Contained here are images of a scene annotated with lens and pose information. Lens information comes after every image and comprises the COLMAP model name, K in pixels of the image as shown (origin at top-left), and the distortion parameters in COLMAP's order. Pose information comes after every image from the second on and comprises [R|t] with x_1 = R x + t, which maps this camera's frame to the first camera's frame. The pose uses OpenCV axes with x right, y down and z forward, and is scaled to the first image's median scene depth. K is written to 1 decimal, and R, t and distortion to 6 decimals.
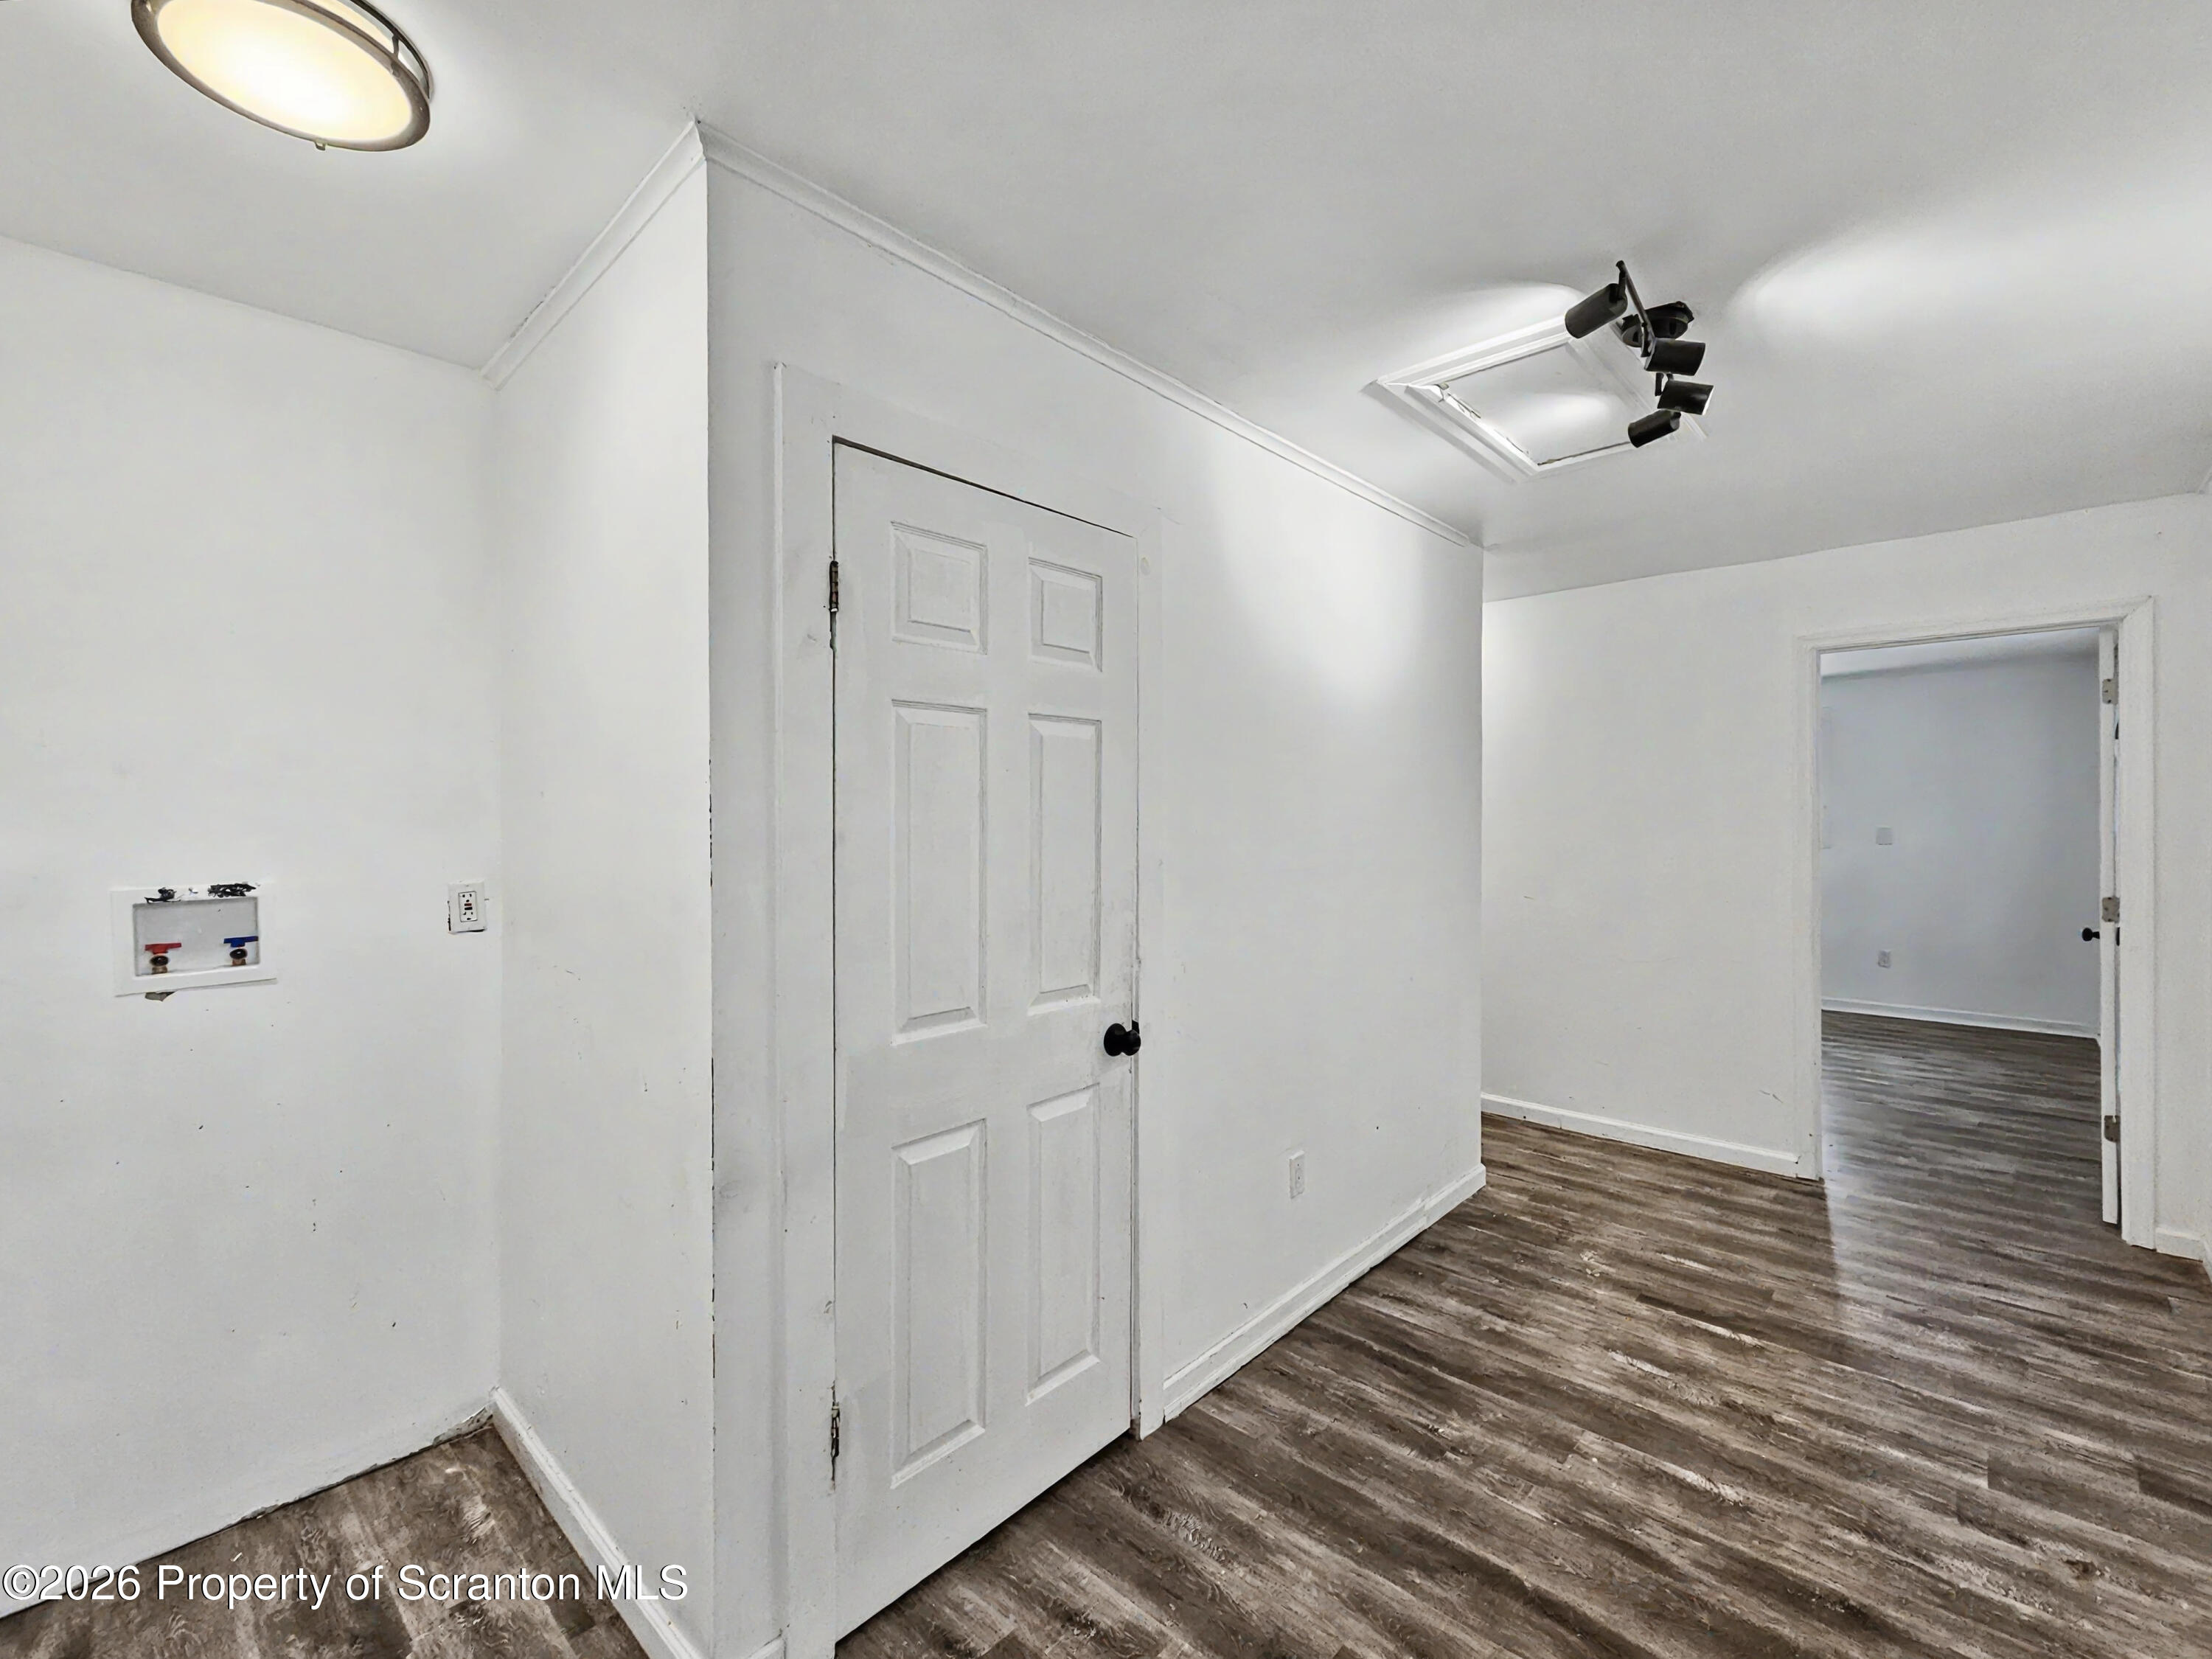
lens RADIAL K [[938.6, 0, 1106.4], [0, 938.6, 817.3], [0, 0, 1]] dist [-0.000922, -0.000753]
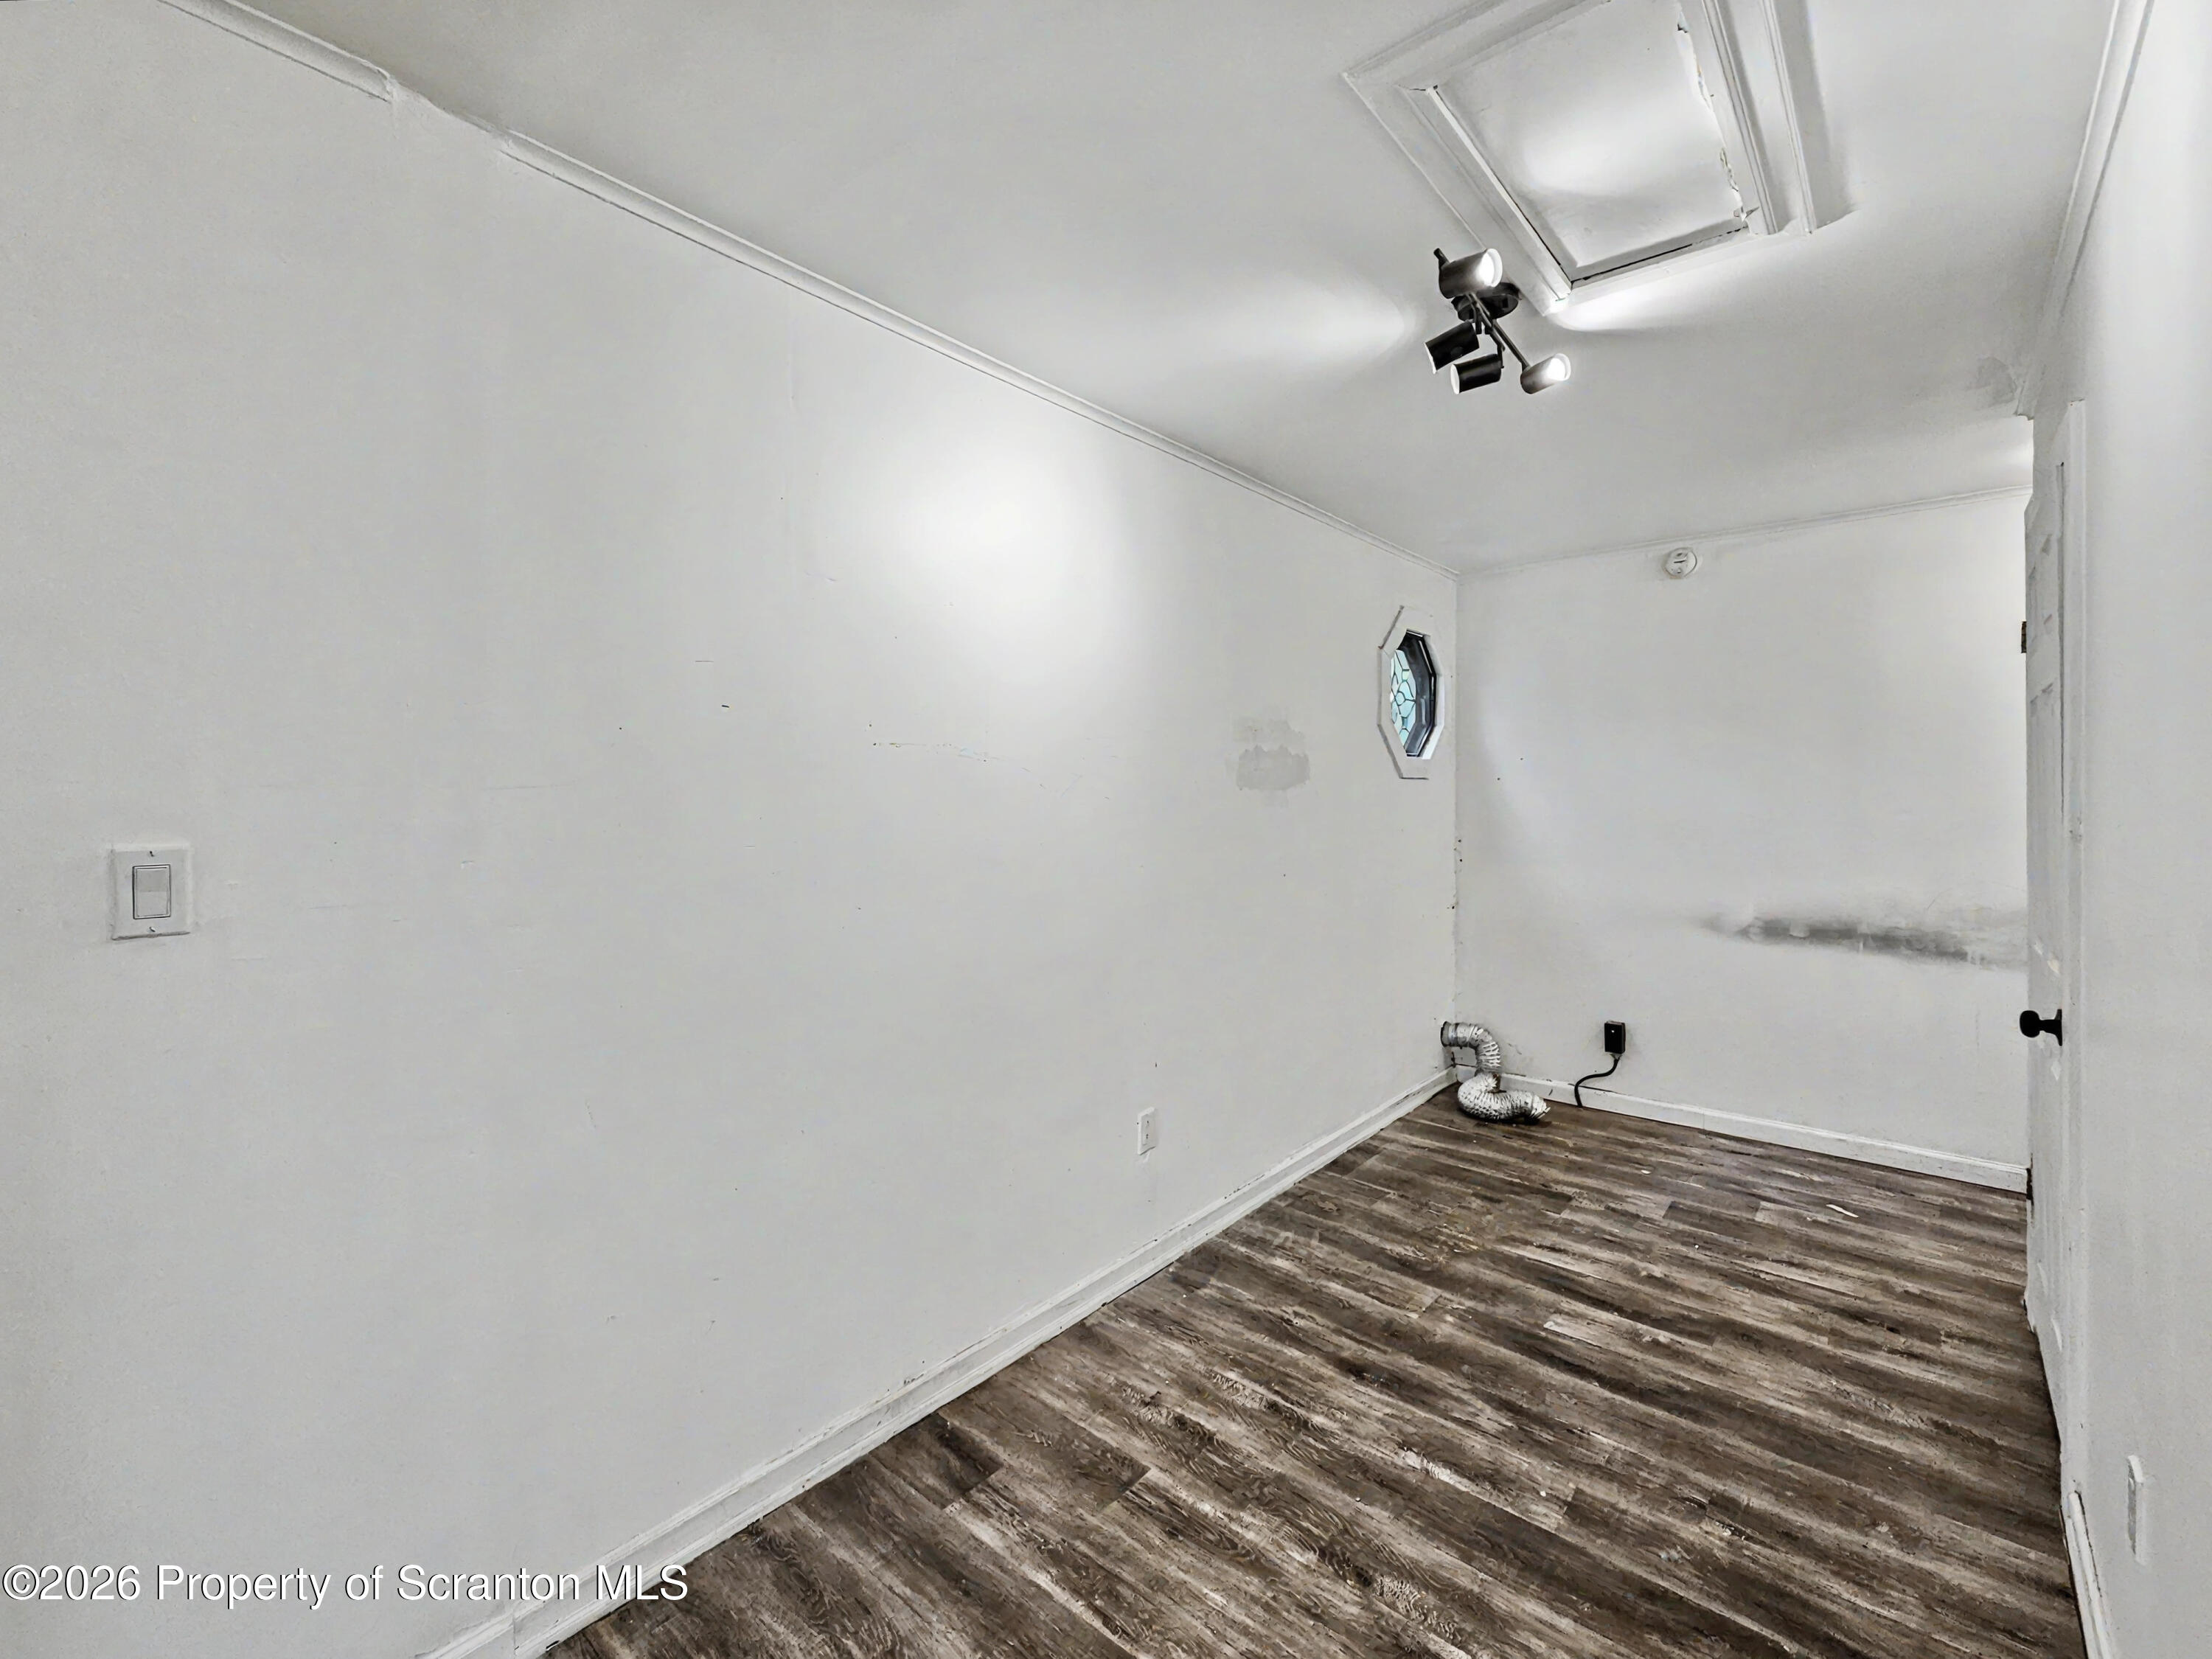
lens RADIAL K [[938.6, 0, 1105.9], [0, 938.6, 808.6], [0, 0, 1]] dist [-0.000922, -0.000753]
pose [[-0.999236, 0.008415, -0.038158, 1.016388], [0.007843, 0.999855, 0.015114, 0.006079], [0.038280, 0.014804, -0.999157, 1.964205]]
